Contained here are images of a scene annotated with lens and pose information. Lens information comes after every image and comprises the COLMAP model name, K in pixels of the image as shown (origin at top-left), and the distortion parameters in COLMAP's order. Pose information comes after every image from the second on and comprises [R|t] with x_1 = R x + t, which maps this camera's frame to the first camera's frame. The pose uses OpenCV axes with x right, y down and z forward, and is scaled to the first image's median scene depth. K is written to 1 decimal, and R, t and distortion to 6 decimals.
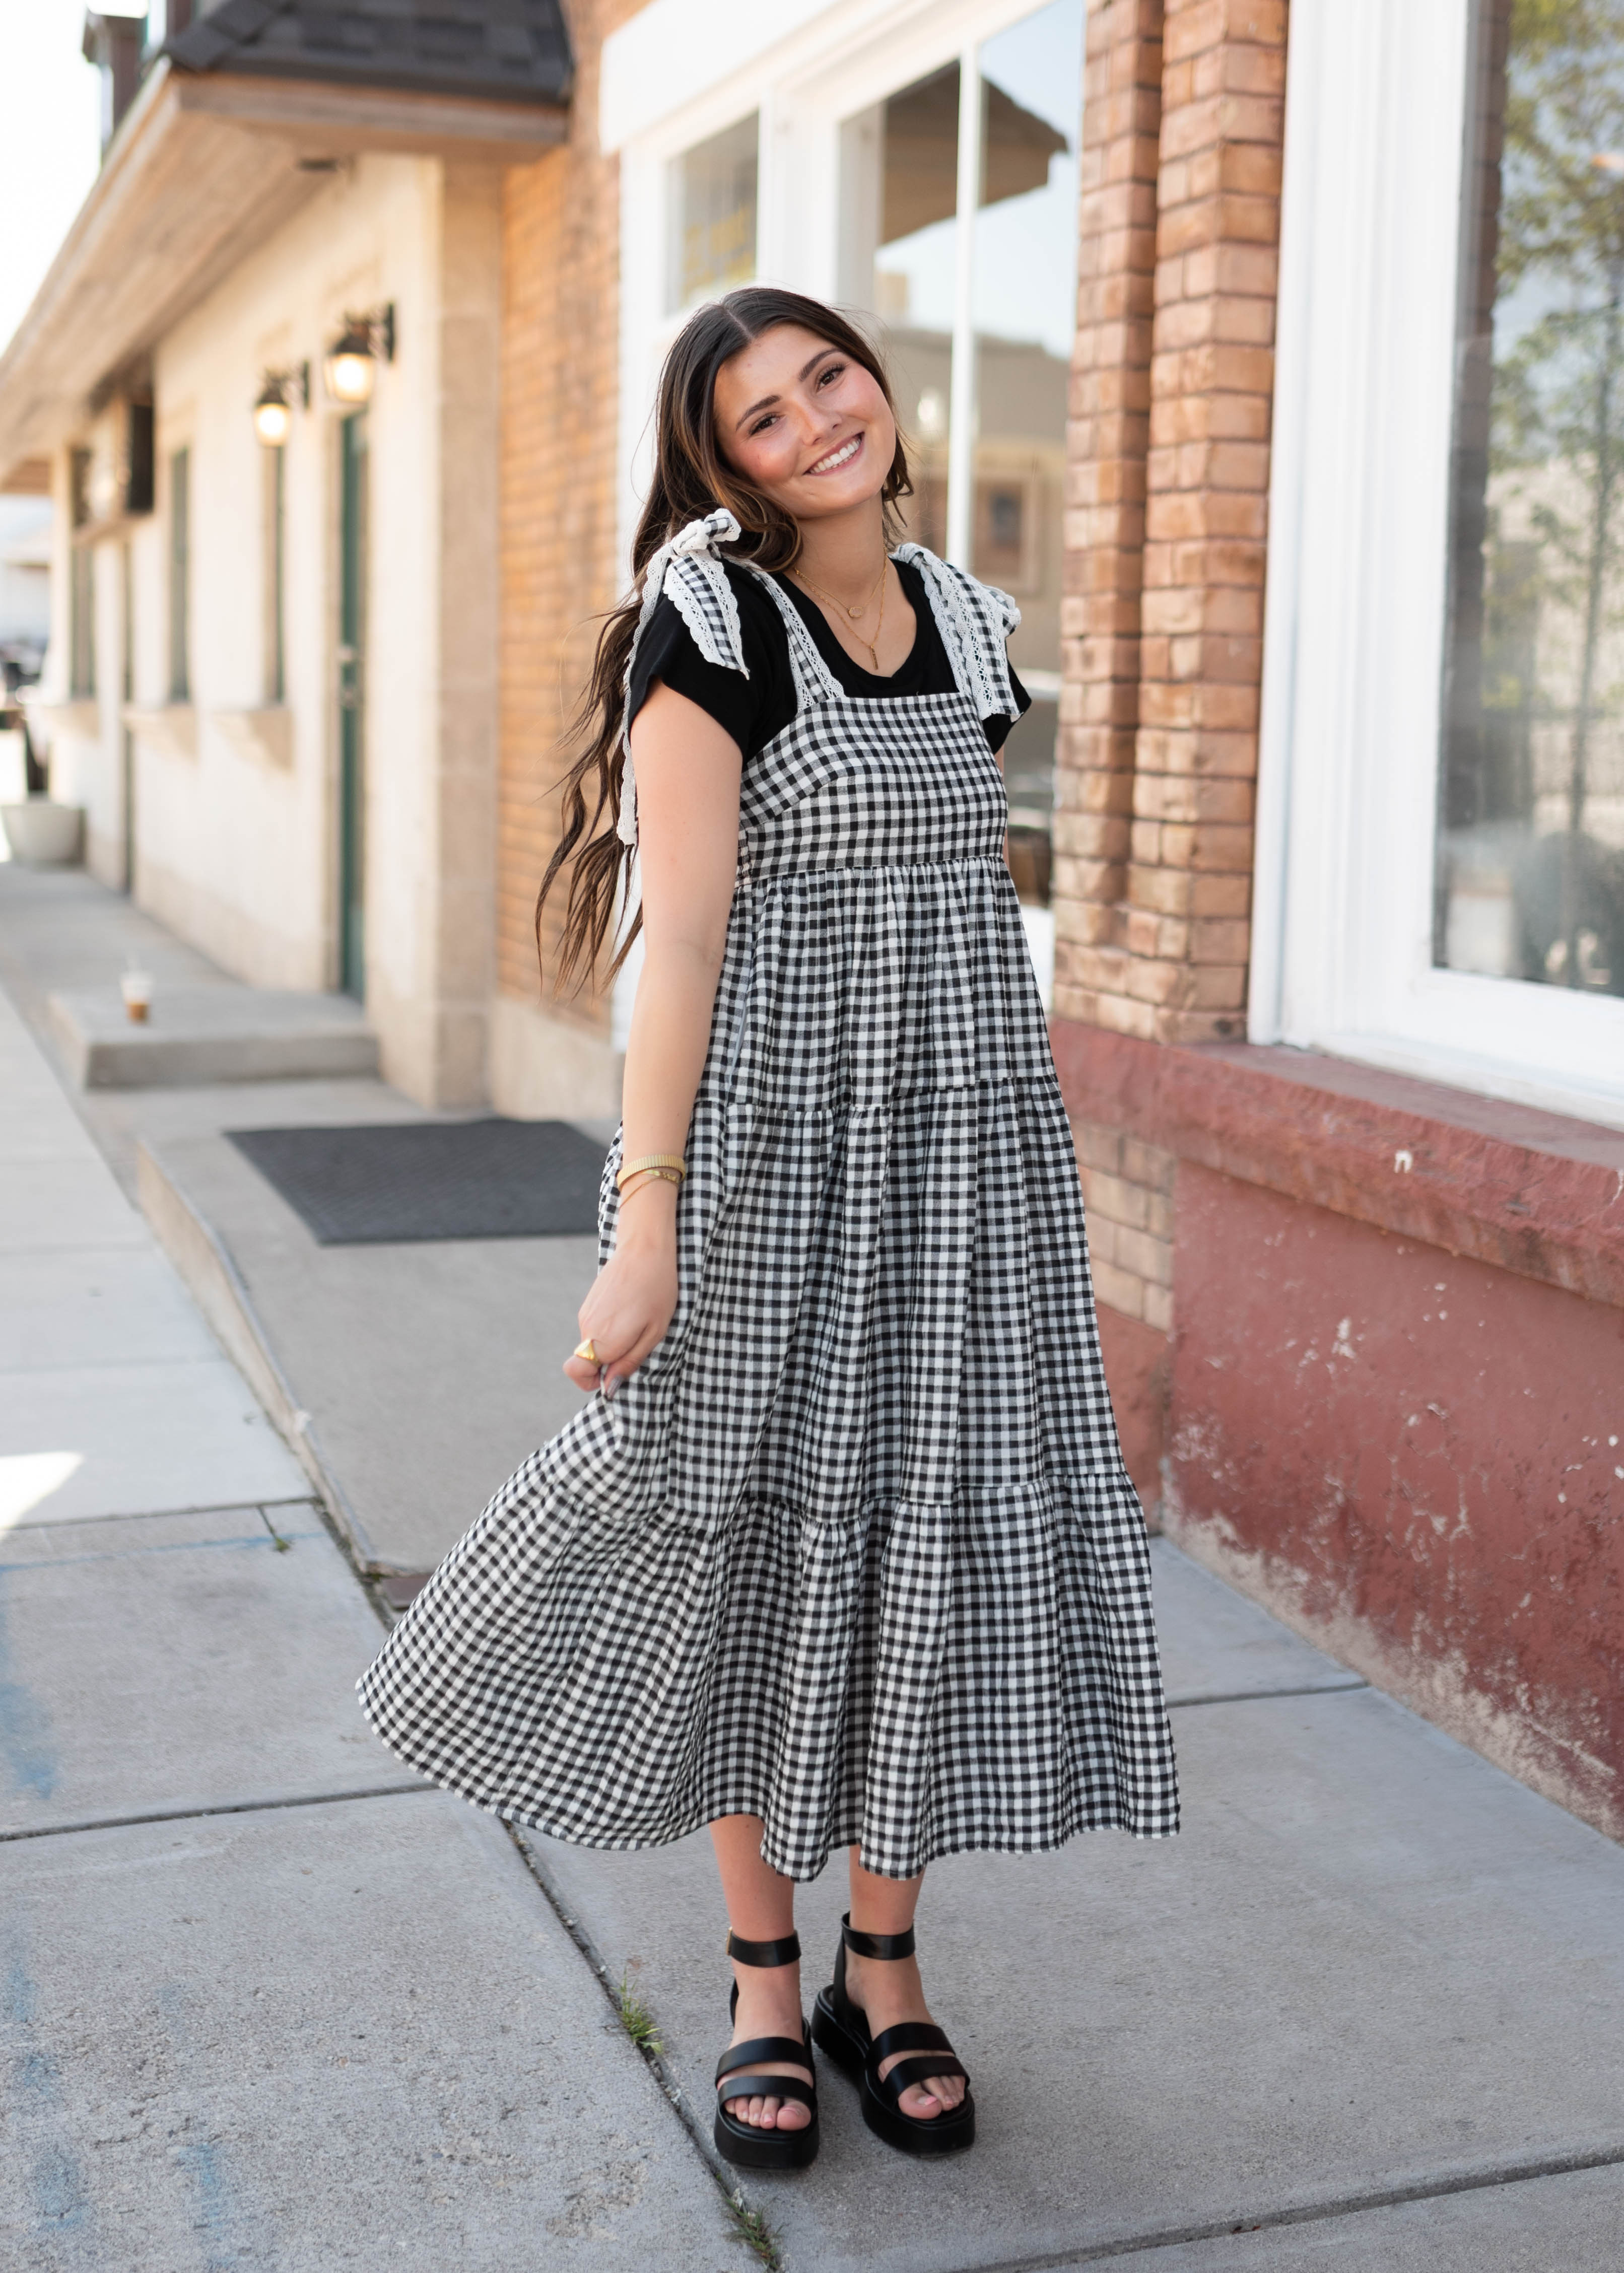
lens RADIAL K [[2805.3, 0, 806.2], [0, 2805.3, 1037.8], [0, 0, 1]] dist [-0.001966, -0.002082]
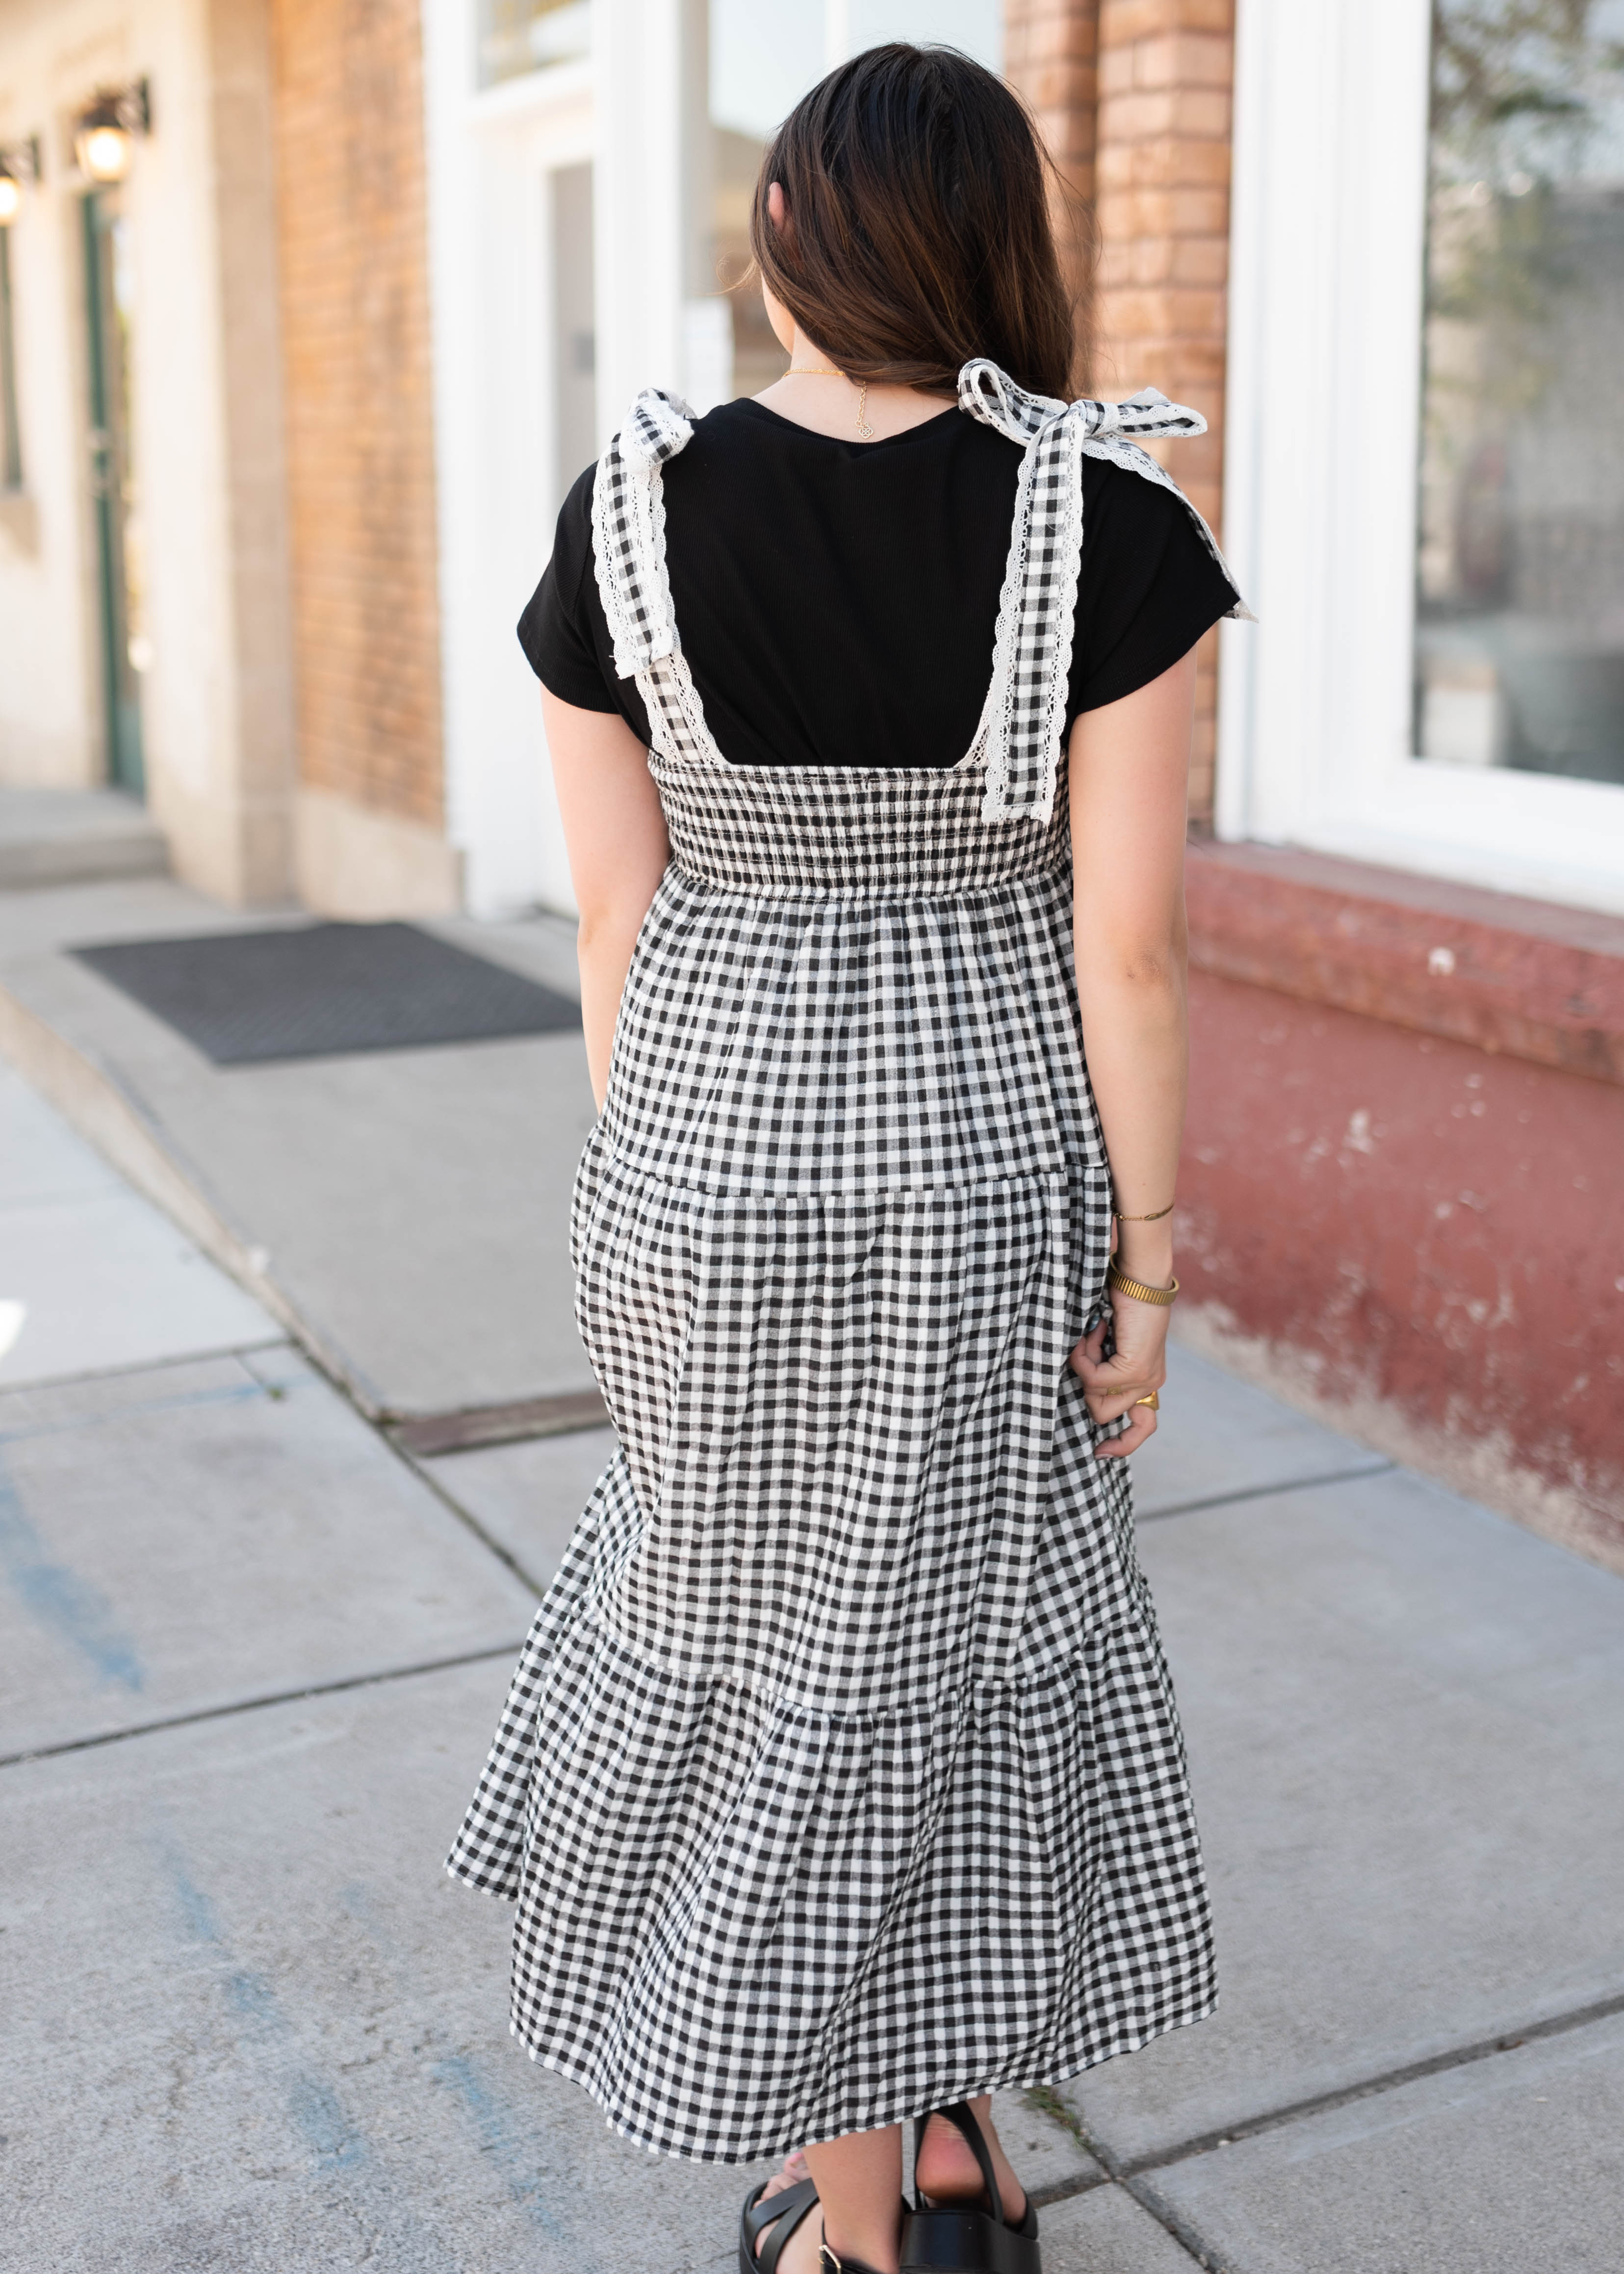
lens RADIAL K [[2735.5, 0, 840.7], [0, 2735.5, 980.9], [0, 0, 1]] dist [0.003992, -0.020224]
pose [[0.990940, -0.049734, 0.124754, -0.121297], [0.040754, 0.996460, 0.073525, -0.029509], [-0.127969, -0.067775, 0.989460, 0.042640]]
